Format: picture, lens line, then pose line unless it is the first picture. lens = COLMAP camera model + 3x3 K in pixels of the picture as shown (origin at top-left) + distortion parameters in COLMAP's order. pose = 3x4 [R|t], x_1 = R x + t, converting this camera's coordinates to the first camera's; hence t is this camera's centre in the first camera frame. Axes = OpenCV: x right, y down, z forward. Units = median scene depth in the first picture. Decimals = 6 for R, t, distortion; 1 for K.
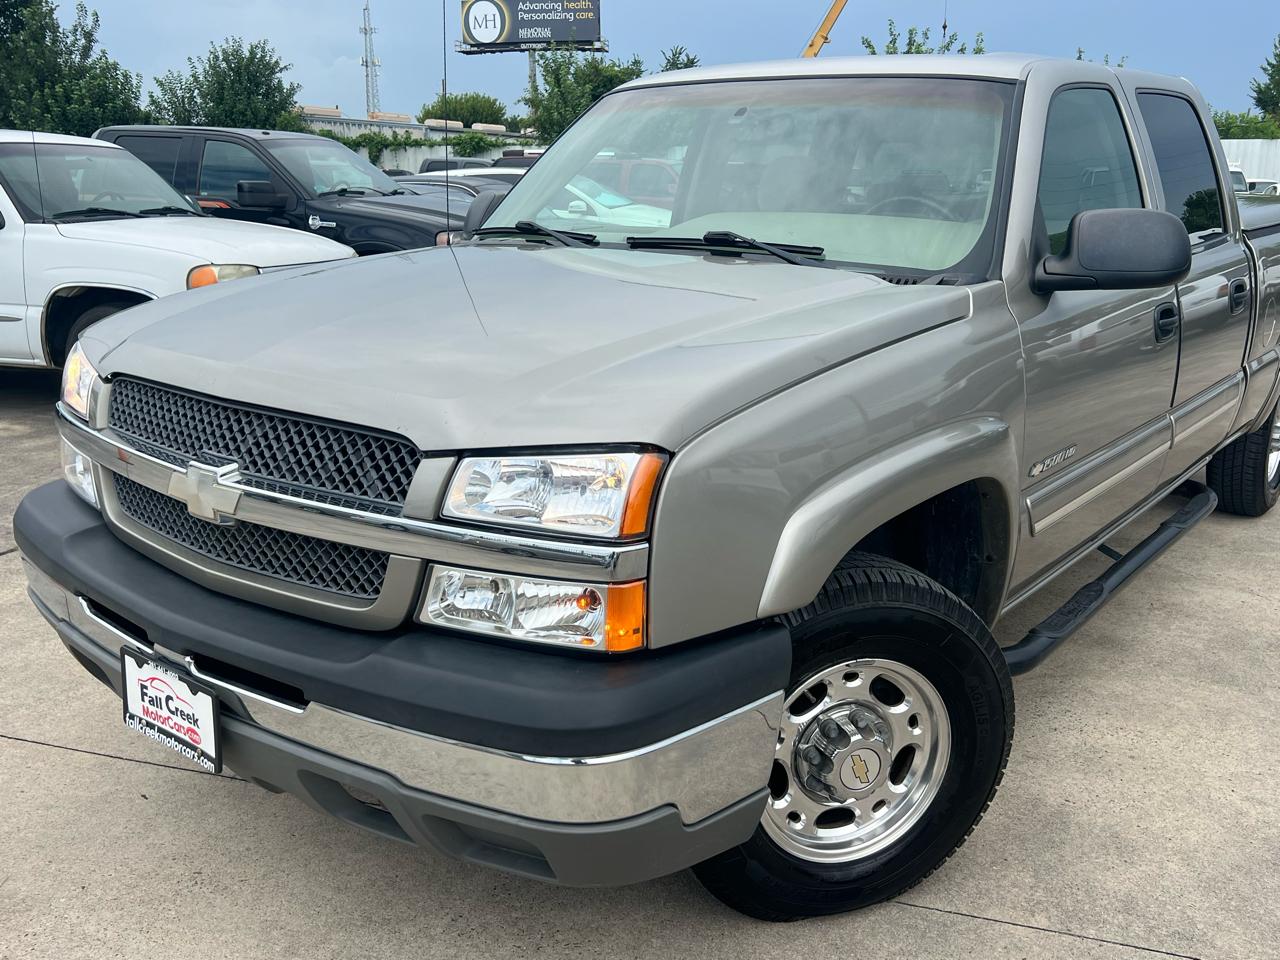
lens RADIAL K [[1175.2, 0, 653.5], [0, 1175.2, 484.7], [0, 0, 1]] dist [0.041958, -0.049858]
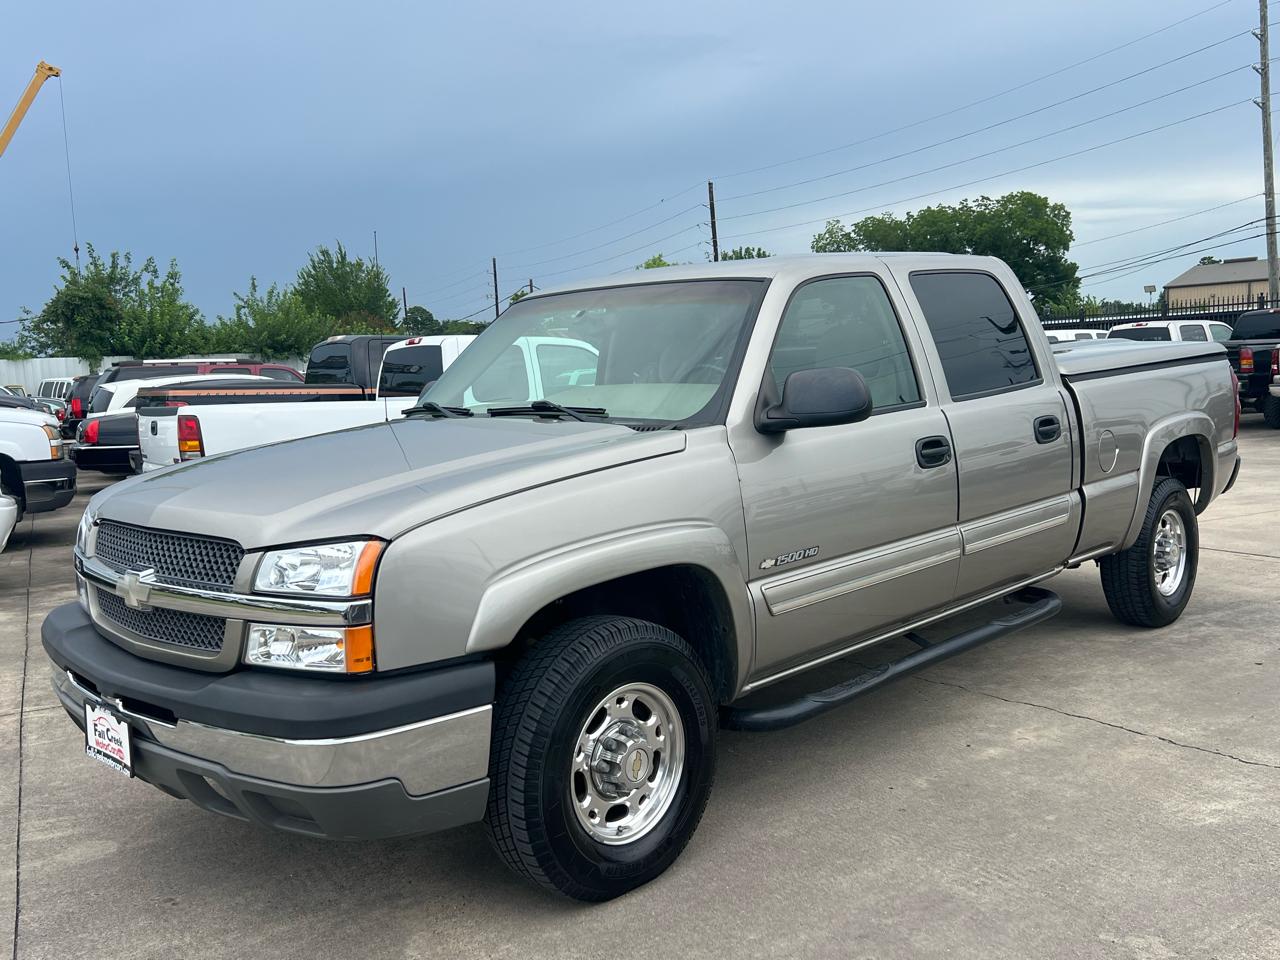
lens RADIAL K [[1169.7, 0, 634.3], [0, 1169.7, 485.5], [0, 0, 1]] dist [0.087806, -0.183042]
pose [[0.989949, -0.049351, -0.132533, 0.414471], [0.029182, 0.988252, -0.150018, 0.108270], [0.138380, 0.144643, 0.979760, -0.368414]]
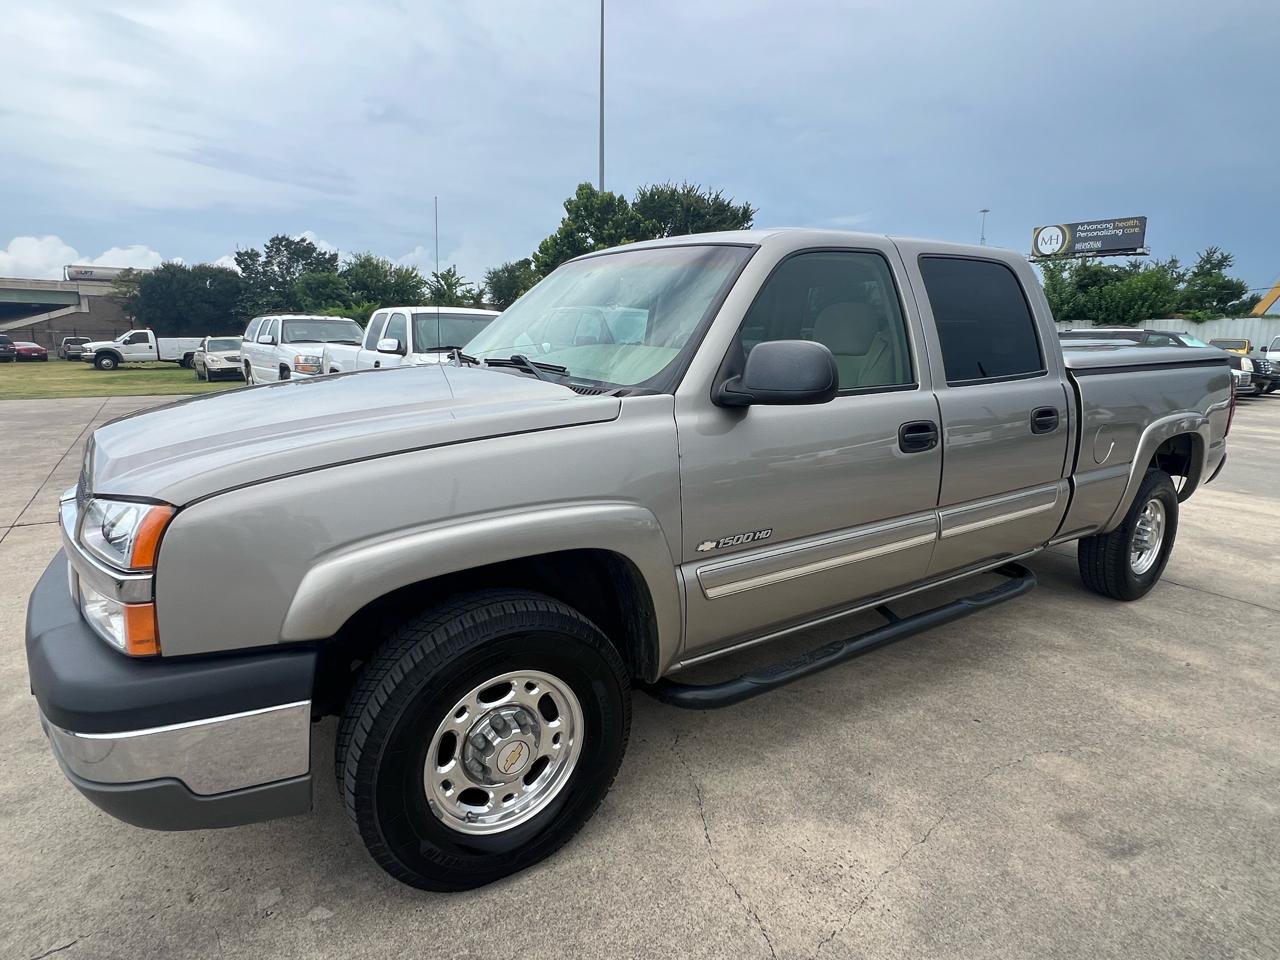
lens RADIAL K [[711.6, 0, 634.8], [0, 711.6, 477.4], [0, 0, 1]] dist [-0.006709, 0.002397]
pose [[0.949277, 0.062626, -0.308141, 0.559955], [-0.082732, 0.995182, -0.052612, -0.045912], [0.303361, 0.075436, 0.949885, 0.304831]]
